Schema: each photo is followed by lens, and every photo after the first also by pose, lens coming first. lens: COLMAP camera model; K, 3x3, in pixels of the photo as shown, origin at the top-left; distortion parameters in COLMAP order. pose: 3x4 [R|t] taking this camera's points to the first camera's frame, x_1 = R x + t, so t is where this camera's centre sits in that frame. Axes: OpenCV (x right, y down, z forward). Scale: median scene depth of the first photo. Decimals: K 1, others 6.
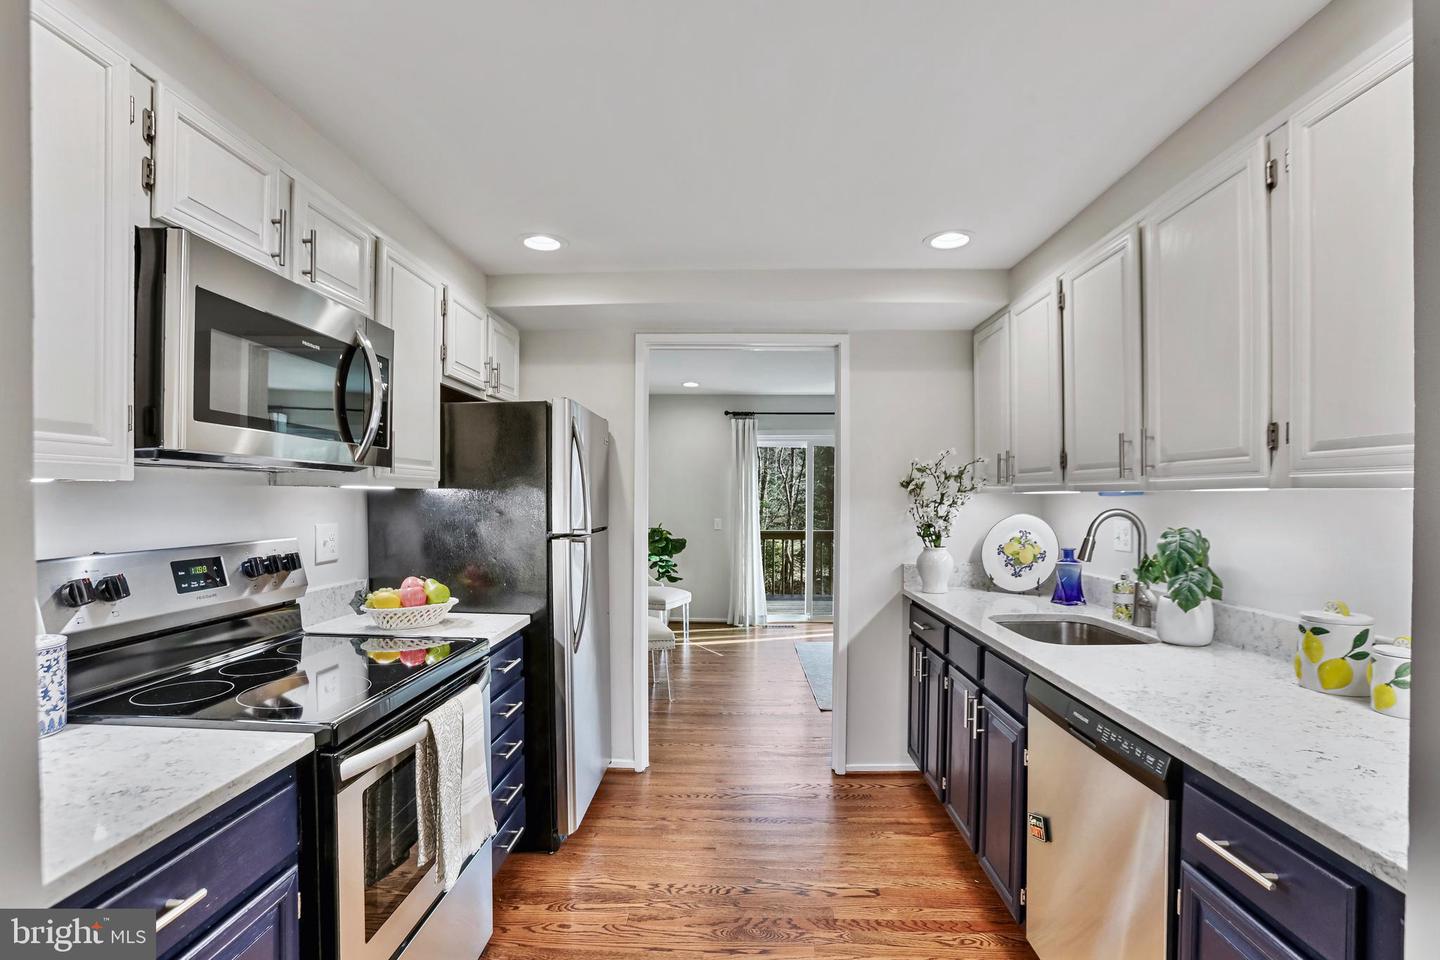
lens RADIAL K [[666.4, 0, 713.9], [0, 666.4, 498.8], [0, 0, 1]] dist [-0.069370, 0.020961]
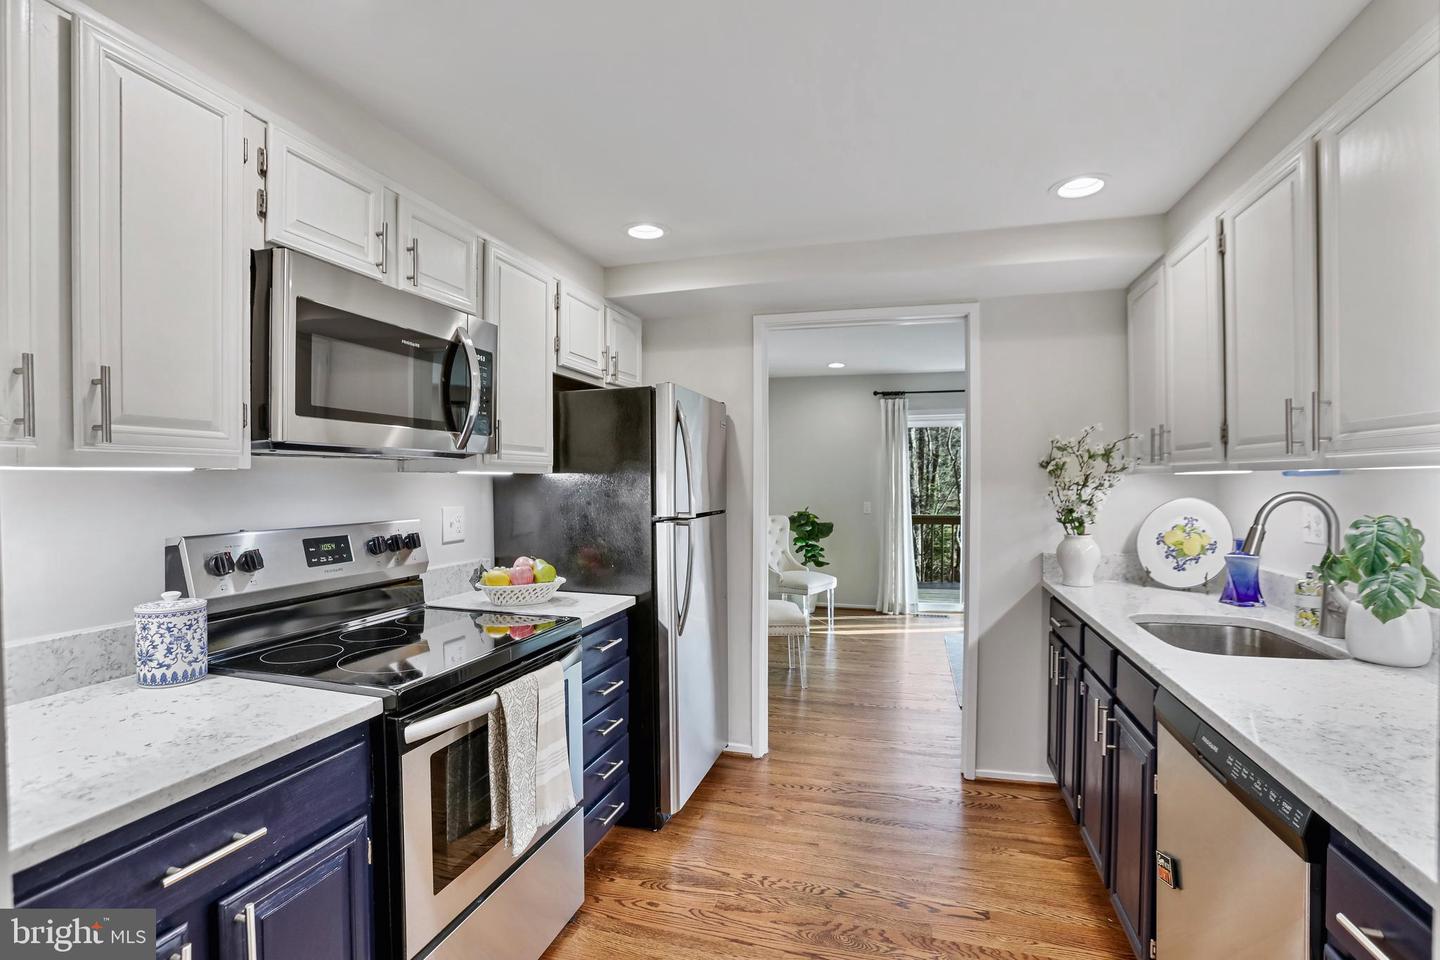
lens RADIAL K [[666.4, 0, 704.2], [0, 666.4, 484.1], [0, 0, 1]] dist [-0.069370, 0.020961]
pose [[0.968234, -0.004170, -0.250010, 0.099899], [0.004839, 0.999986, 0.002060, 0.000746], [0.249998, -0.003204, 0.968241, 0.036636]]
